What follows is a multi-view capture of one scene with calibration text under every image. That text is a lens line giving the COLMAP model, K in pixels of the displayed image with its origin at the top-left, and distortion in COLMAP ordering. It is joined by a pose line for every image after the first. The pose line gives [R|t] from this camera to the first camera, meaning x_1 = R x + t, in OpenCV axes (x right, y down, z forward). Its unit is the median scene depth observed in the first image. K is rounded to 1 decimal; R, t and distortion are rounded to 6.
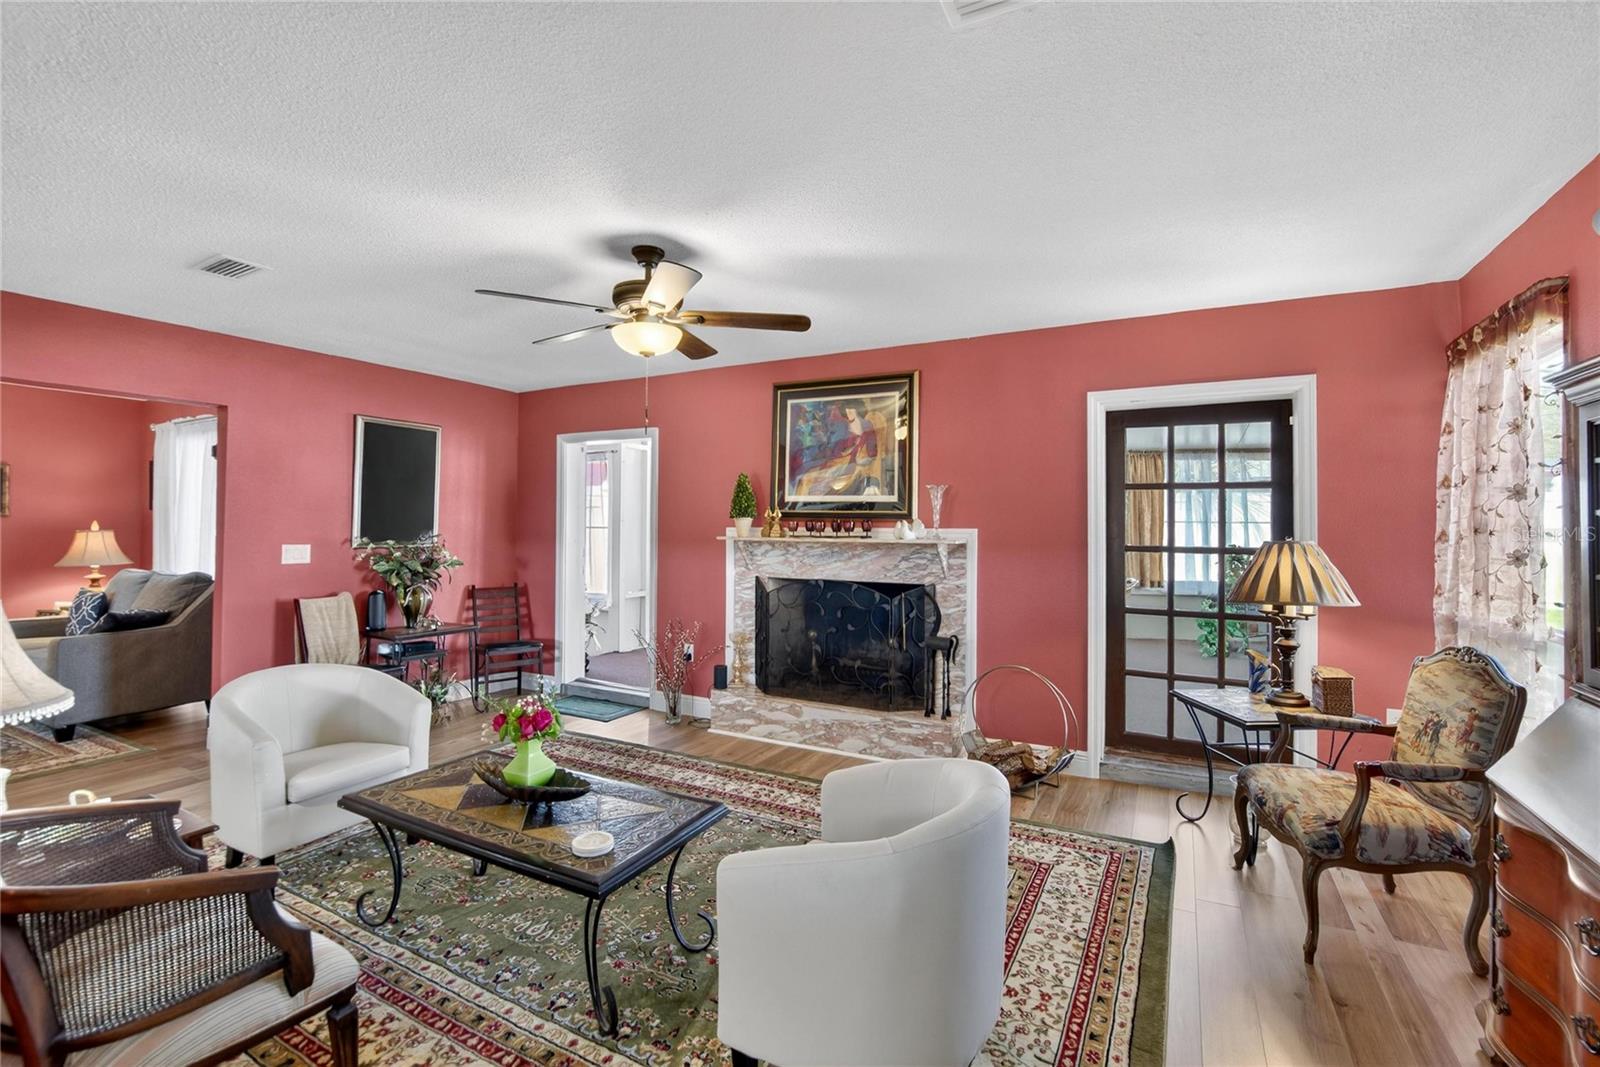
lens RADIAL K [[715.0, 0, 800.0], [0, 715.0, 529.8], [0, 0, 1]] dist [-0.018455, 0.000000]
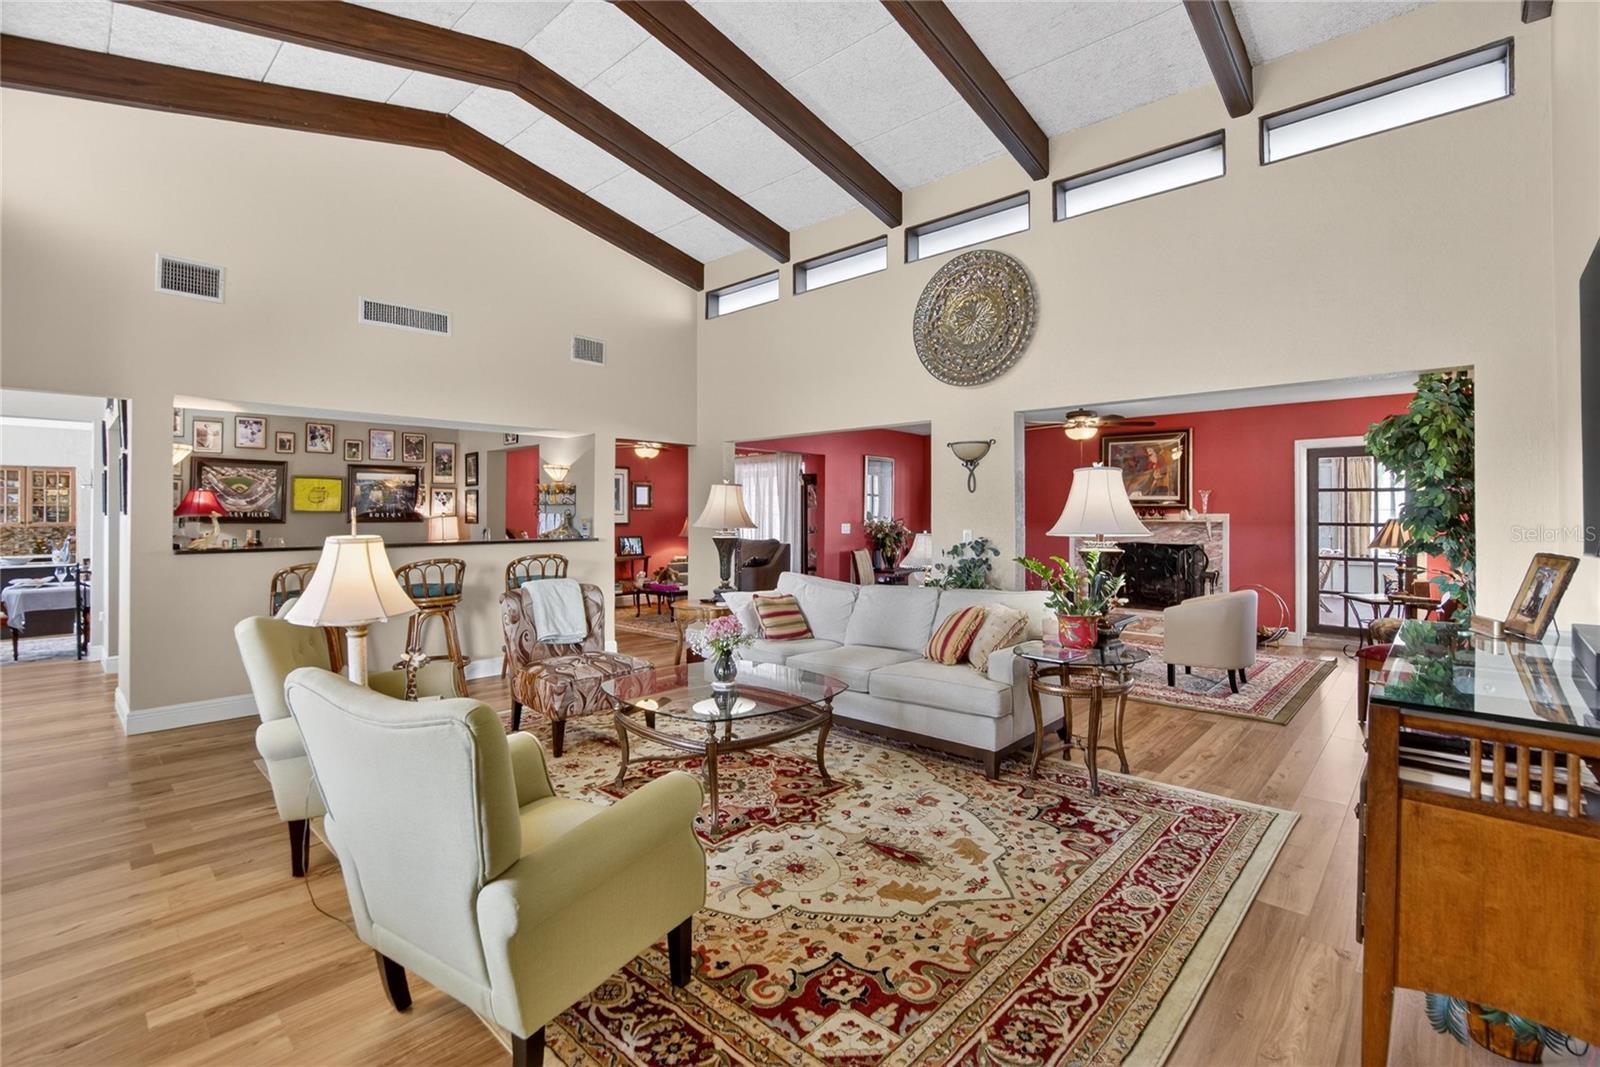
lens RADIAL K [[734.6, 0, 794.9], [0, 734.6, 523.1], [0, 0, 1]] dist [-0.023754, 0.000117]
pose [[0.972266, -0.001939, -0.233871, -0.401426], [0.002192, 0.999997, 0.000820, 0.018198], [0.233869, -0.001310, 0.972267, -1.089324]]
